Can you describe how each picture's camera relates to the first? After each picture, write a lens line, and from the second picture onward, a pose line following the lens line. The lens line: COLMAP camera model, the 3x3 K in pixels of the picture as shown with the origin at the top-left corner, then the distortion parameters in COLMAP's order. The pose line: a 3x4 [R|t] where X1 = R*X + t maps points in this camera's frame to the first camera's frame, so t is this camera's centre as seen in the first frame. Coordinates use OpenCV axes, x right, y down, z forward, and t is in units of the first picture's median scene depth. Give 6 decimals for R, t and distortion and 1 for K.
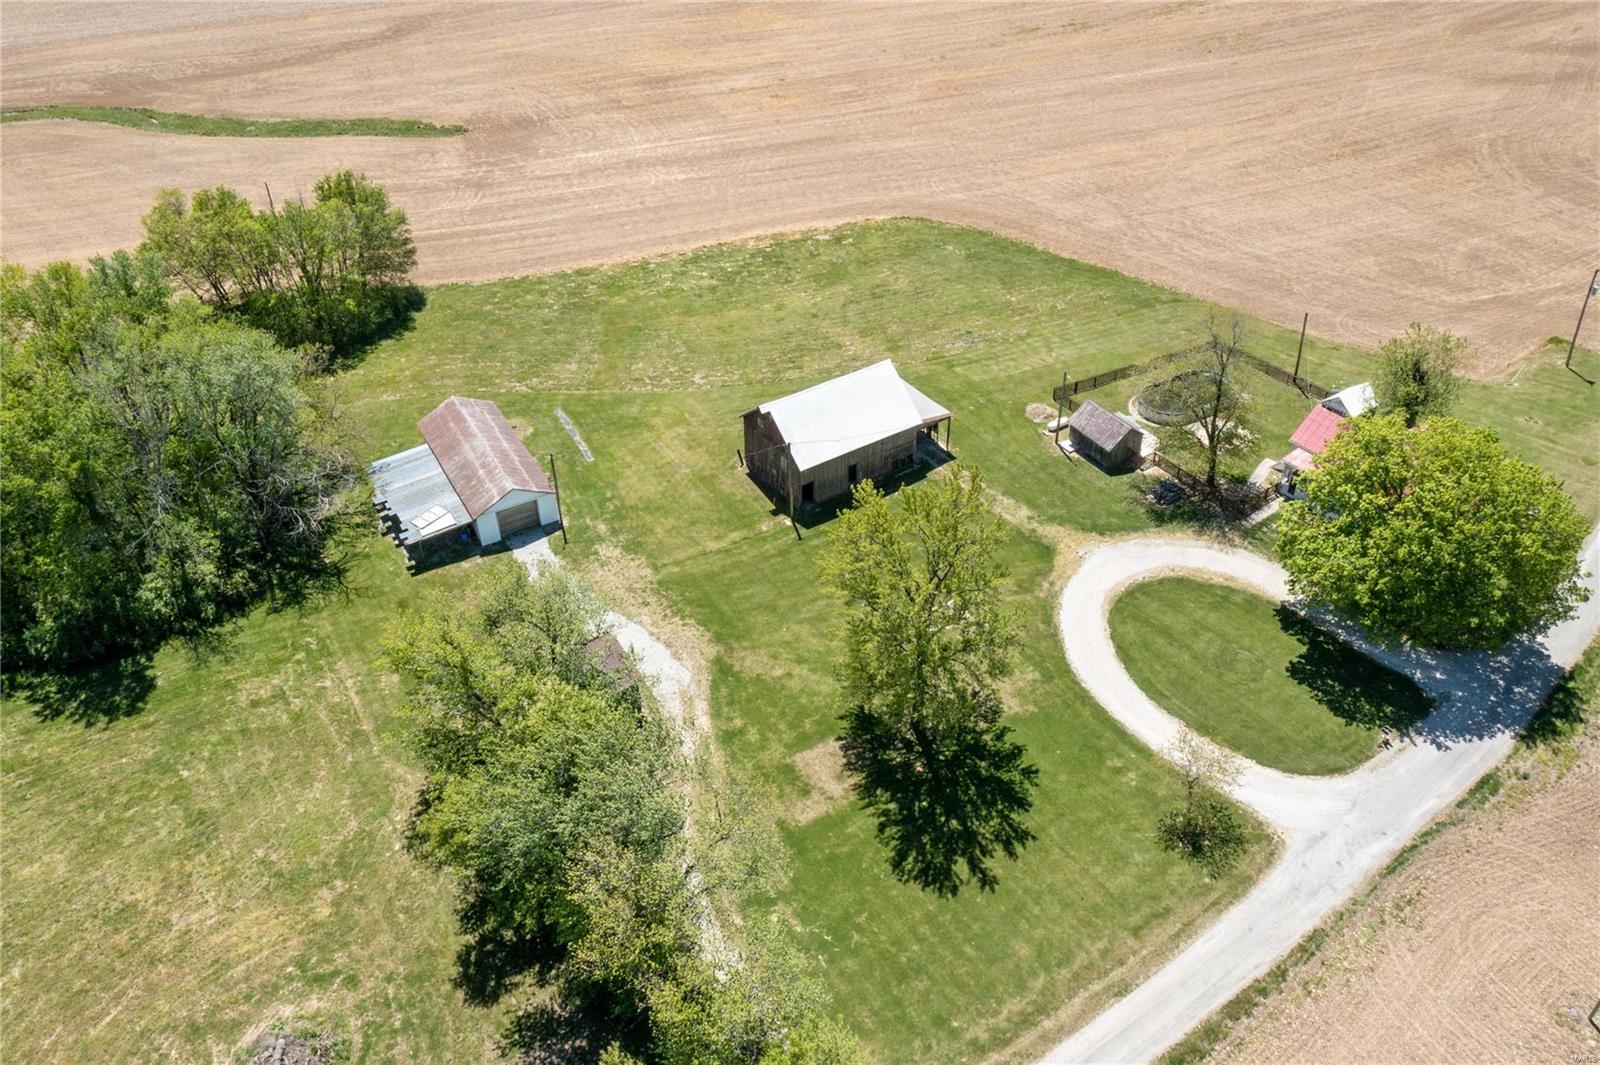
lens RADIAL K [[1253.0, 0, 804.3], [0, 1253.0, 531.7], [0, 0, 1]] dist [-0.017644, 0.008169]
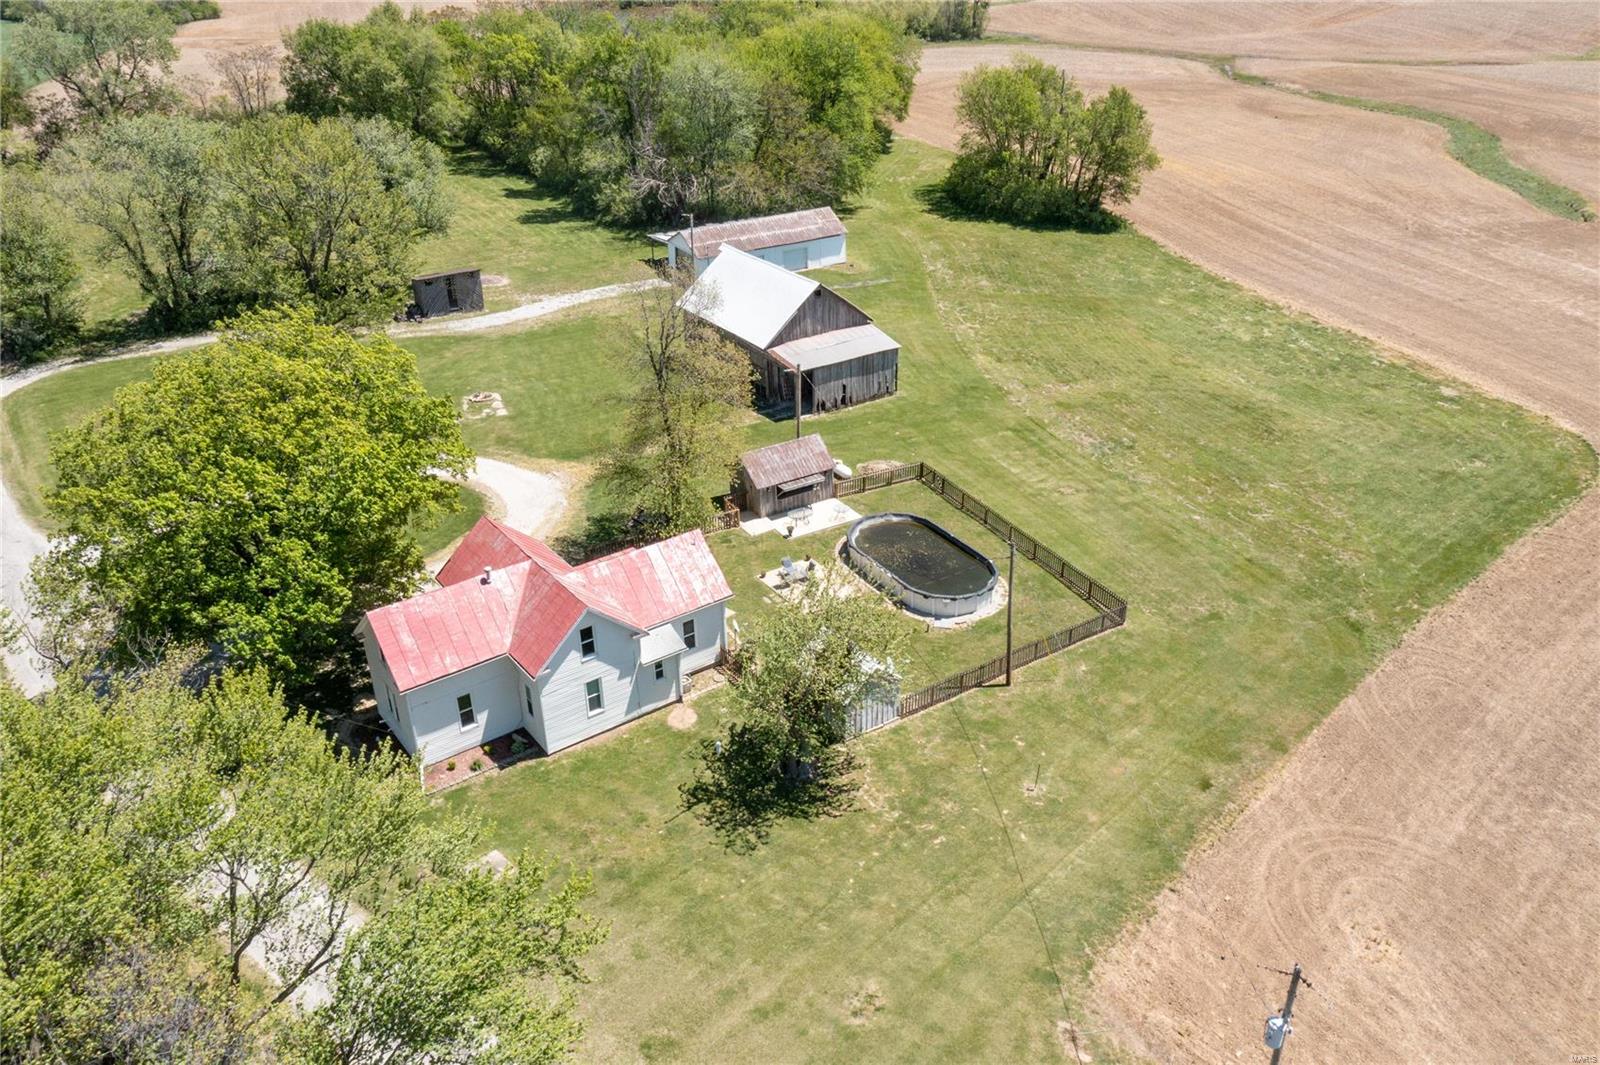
lens RADIAL K [[1253.0, 0, 801.2], [0, 1253.0, 525.2], [0, 0, 1]] dist [-0.017644, 0.008169]
pose [[0.012792, 0.484695, -0.874589, 0.995803], [-0.600097, 0.703354, 0.381020, -0.381562], [0.799825, 0.519964, 0.299861, 0.948488]]
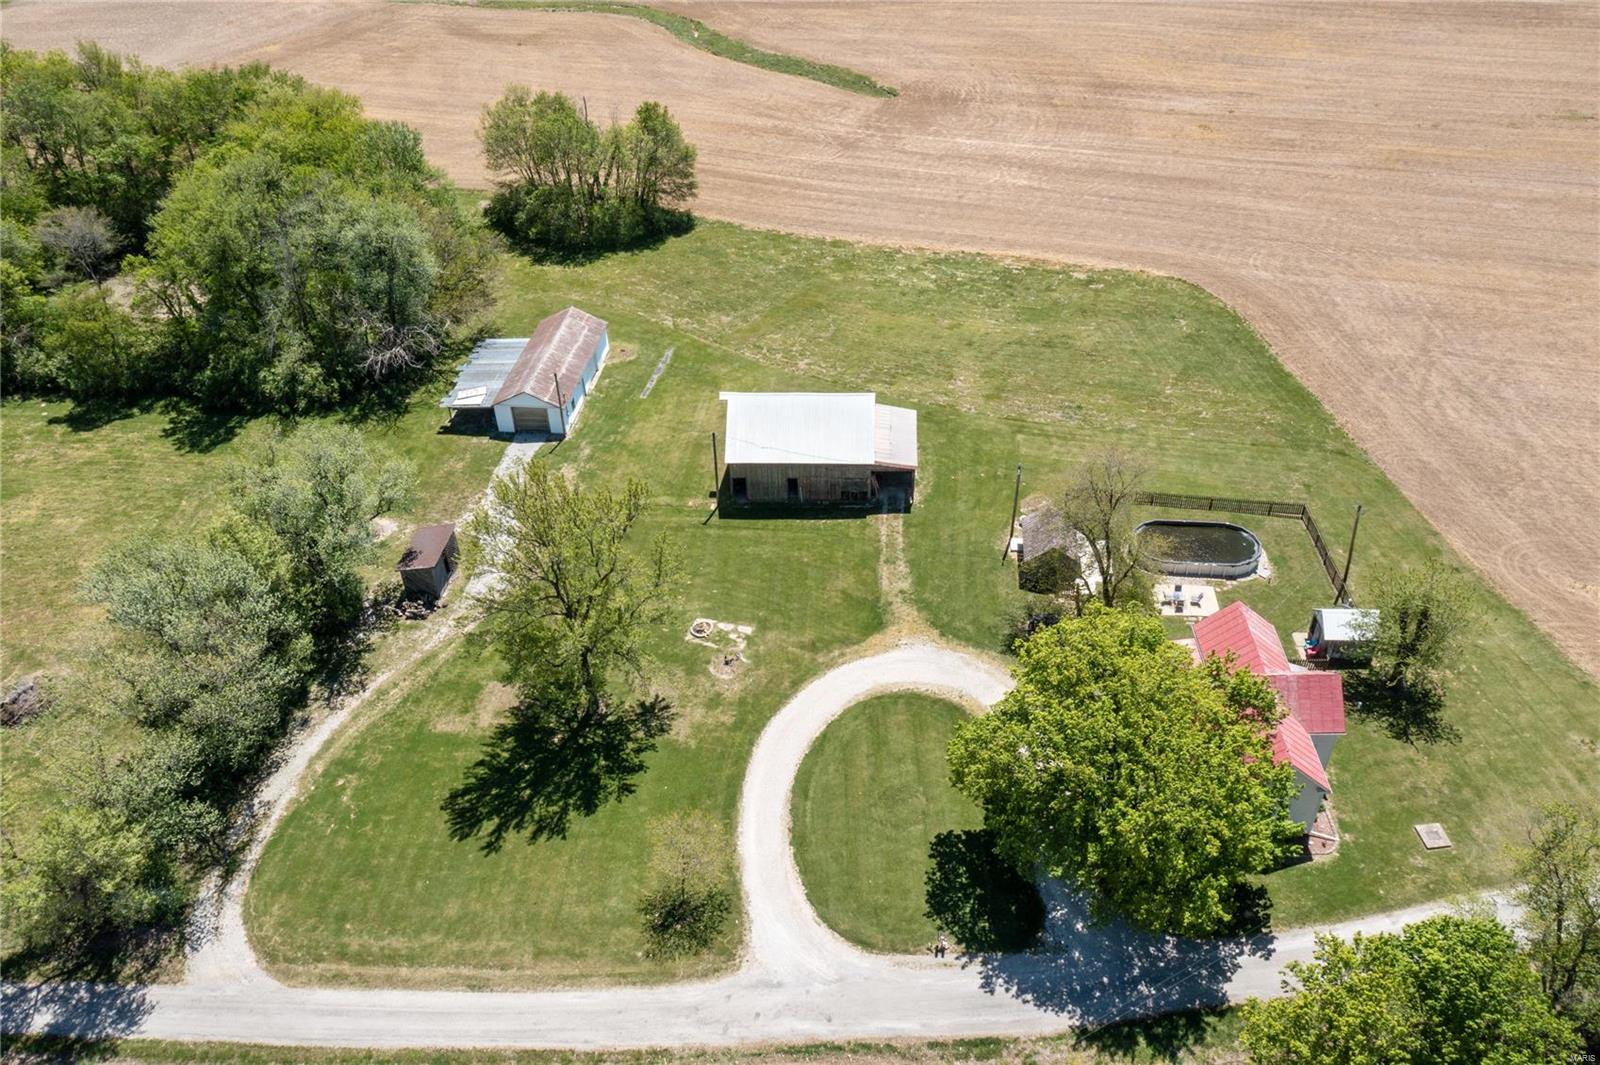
lens RADIAL K [[1253.0, 0, 794.6], [0, 1253.0, 537.1], [0, 0, 1]] dist [-0.017644, 0.008169]
pose [[0.796373, 0.368008, -0.479959, 0.610355], [-0.354262, 0.927024, 0.122984, -0.150831], [0.490192, 0.072090, 0.868628, 0.141325]]
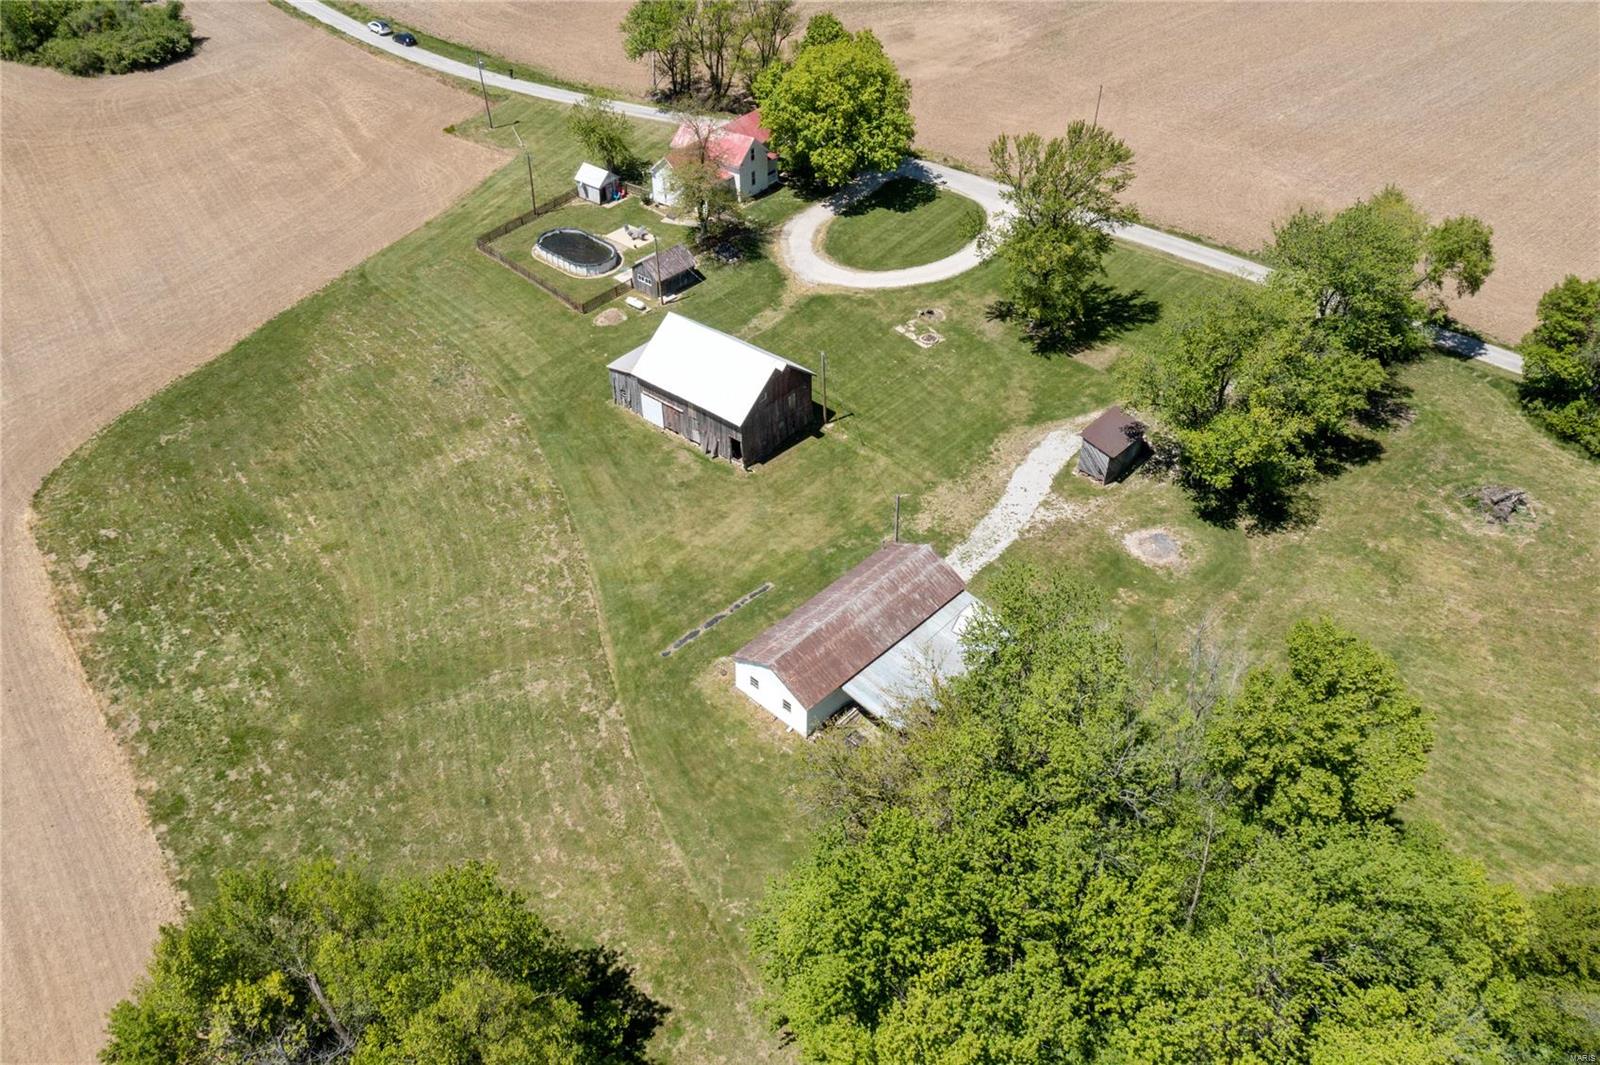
lens RADIAL K [[1253.0, 0, 799.8], [0, 1253.0, 528.6], [0, 0, 1]] dist [-0.017644, 0.008169]
pose [[-0.282721, -0.594893, 0.752443, -0.937949], [0.597424, 0.504505, 0.623345, -0.701576], [-0.750435, 0.625761, 0.212769, 0.938831]]
